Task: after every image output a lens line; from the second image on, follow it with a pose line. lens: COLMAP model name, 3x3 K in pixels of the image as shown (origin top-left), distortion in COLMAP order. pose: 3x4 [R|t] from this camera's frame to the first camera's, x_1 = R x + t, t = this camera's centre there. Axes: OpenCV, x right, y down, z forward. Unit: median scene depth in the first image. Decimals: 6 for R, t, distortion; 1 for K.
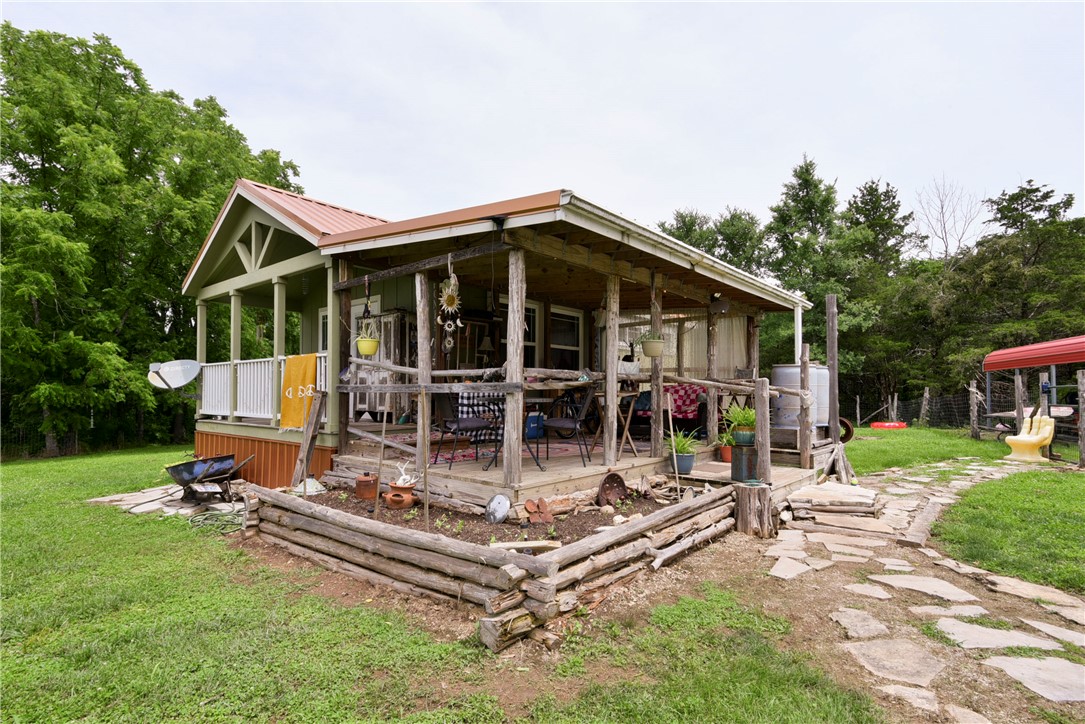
lens RADIAL K [[537.6, 0, 537.6], [0, 537.6, 383.3], [0, 0, 1]] dist [0.022040, -0.000433]
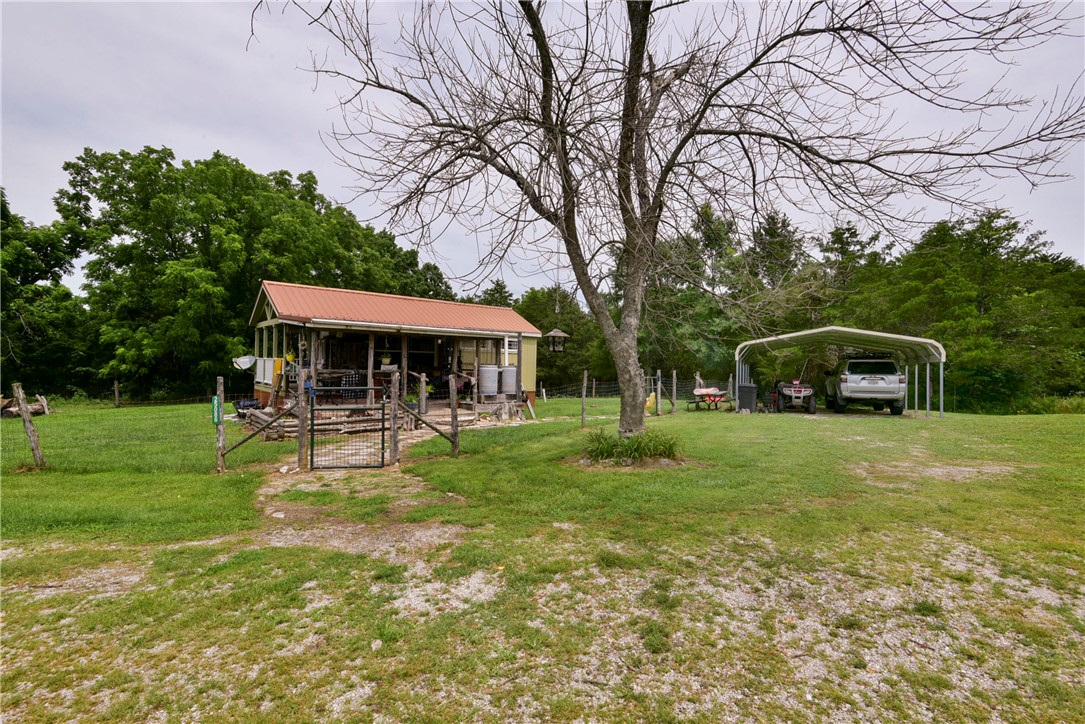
lens RADIAL K [[497.8, 0, 539.2], [0, 497.8, 361.8], [0, 0, 1]] dist [0.011816, -0.009811]
pose [[0.984734, 0.020515, -0.172851, 0.830546], [-0.018724, 0.999753, 0.011986, -0.064043], [0.173054, -0.008567, 0.984875, -0.760677]]
